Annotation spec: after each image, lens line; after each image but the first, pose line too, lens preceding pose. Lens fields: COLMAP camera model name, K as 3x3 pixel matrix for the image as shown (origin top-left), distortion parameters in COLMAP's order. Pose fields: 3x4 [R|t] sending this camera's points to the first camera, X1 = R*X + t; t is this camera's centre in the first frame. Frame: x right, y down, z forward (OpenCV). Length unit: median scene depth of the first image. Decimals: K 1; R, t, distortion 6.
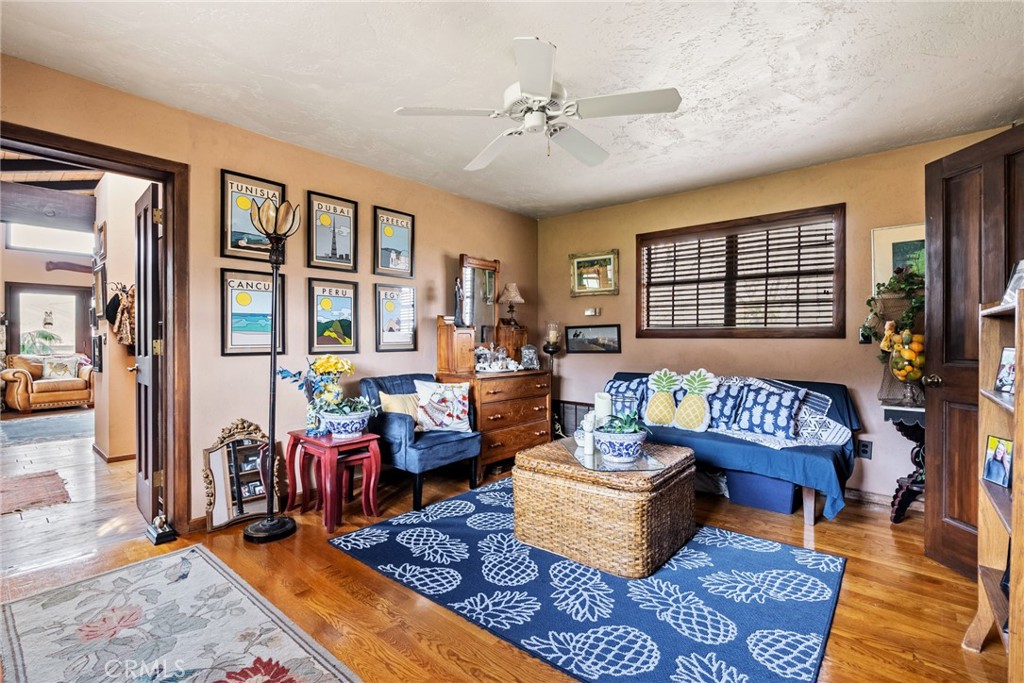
lens RADIAL K [[466.5, 0, 512.0], [0, 466.5, 341.5], [0, 0, 1]] dist [-0.000310, -0.000088]
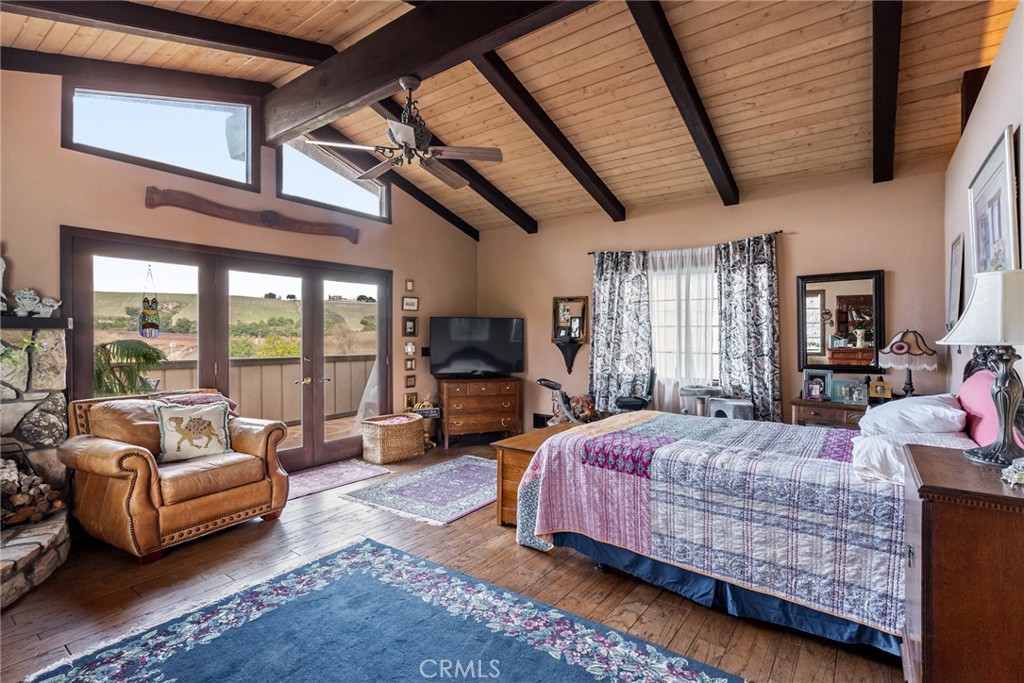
lens RADIAL K [[487.3, 0, 512.0], [0, 487.3, 341.5], [0, 0, 1]] dist [0.000534, 0.000180]
pose [[0.997686, -0.000659, 0.067989, -0.386063], [0.001142, 0.999974, -0.007079, -0.010923], [-0.067982, 0.007140, 0.997661, 0.289909]]
